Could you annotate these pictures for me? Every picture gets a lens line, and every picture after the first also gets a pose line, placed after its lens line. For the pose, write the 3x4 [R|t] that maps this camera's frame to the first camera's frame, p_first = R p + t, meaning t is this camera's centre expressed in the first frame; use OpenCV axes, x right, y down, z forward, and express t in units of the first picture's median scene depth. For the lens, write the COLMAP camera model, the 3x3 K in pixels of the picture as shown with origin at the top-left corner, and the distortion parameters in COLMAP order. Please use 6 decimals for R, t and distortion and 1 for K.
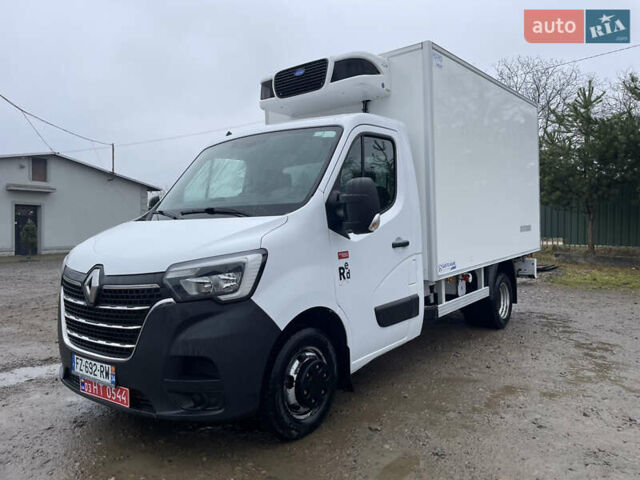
lens RADIAL K [[479.5, 0, 322.6], [0, 479.5, 235.3], [0, 0, 1]] dist [0.100699, -0.131008]
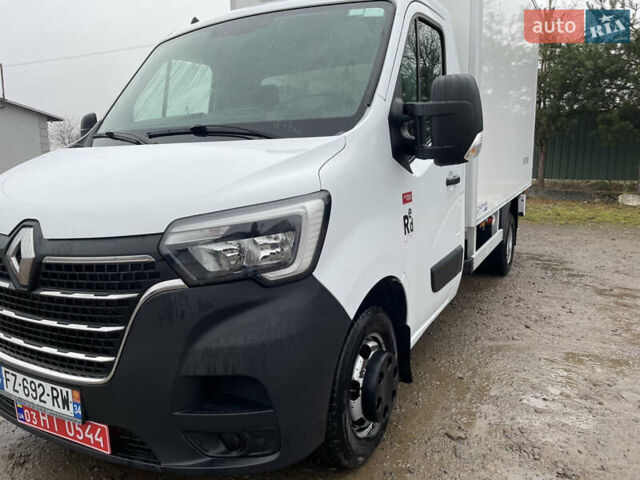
lens RADIAL K [[482.1, 0, 313.7], [0, 482.1, 245.1], [0, 0, 1]] dist [0.089563, -0.114388]
pose [[0.989475, -0.028359, 0.141901, -0.201059], [0.006756, 0.988593, 0.150459, 0.004013], [-0.144549, -0.147916, 0.978379, 0.360951]]
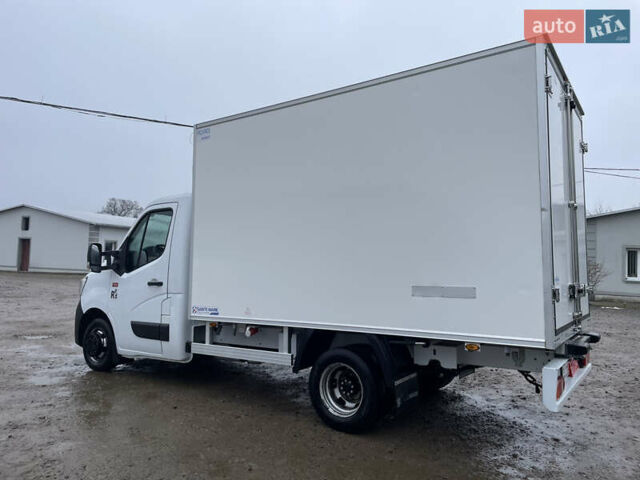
lens RADIAL K [[479.5, 0, 322.6], [0, 479.5, 235.3], [0, 0, 1]] dist [0.100699, -0.131008]
pose [[0.065931, -0.048877, -0.996626, 2.052796], [-0.048946, 0.997439, -0.052154, -0.092226], [0.996623, 0.052220, 0.063370, 1.764437]]
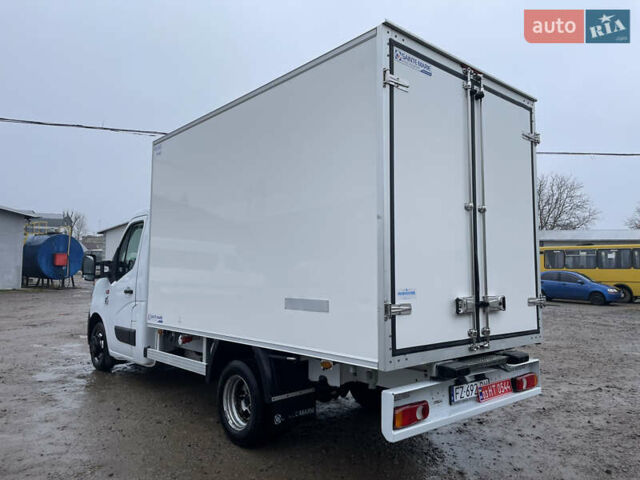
lens RADIAL K [[479.5, 0, 322.6], [0, 479.5, 235.3], [0, 0, 1]] dist [0.100699, -0.131008]
pose [[-0.176247, -0.051773, -0.982984, 1.988451], [-0.038615, 0.998211, -0.045651, -0.142200], [0.983588, 0.029912, -0.177931, 2.367547]]
